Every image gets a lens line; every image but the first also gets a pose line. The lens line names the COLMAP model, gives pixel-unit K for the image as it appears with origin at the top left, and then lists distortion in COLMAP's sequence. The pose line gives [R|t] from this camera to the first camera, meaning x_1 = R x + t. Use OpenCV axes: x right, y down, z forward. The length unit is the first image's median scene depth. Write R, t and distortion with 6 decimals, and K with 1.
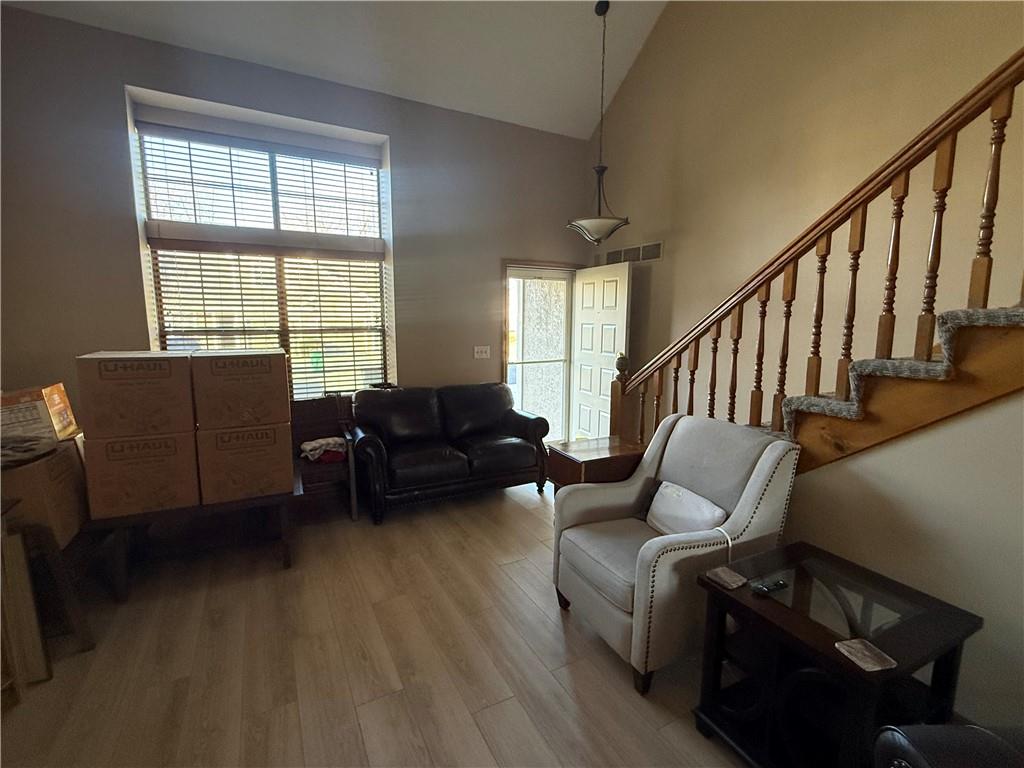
lens RADIAL K [[466.5, 0, 510.8], [0, 466.5, 385.9], [0, 0, 1]] dist [0.002775, 0.000740]
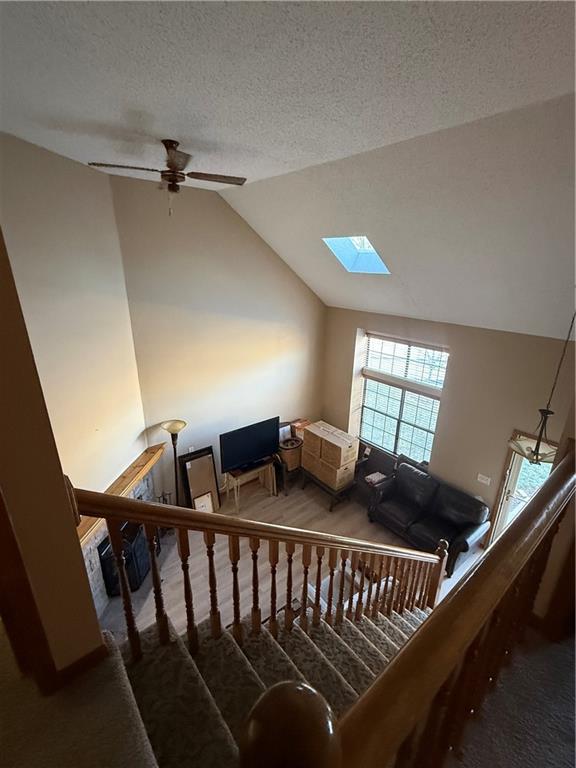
lens RADIAL K [[349.9, 0, 288.1], [0, 349.9, 386.3], [0, 0, 1]] dist [0.002775, 0.000740]
pose [[0.170921, 0.331248, -0.927934, 1.564729], [-0.149370, 0.939618, 0.307906, -1.230829], [0.973897, 0.085978, 0.210079, 0.252783]]
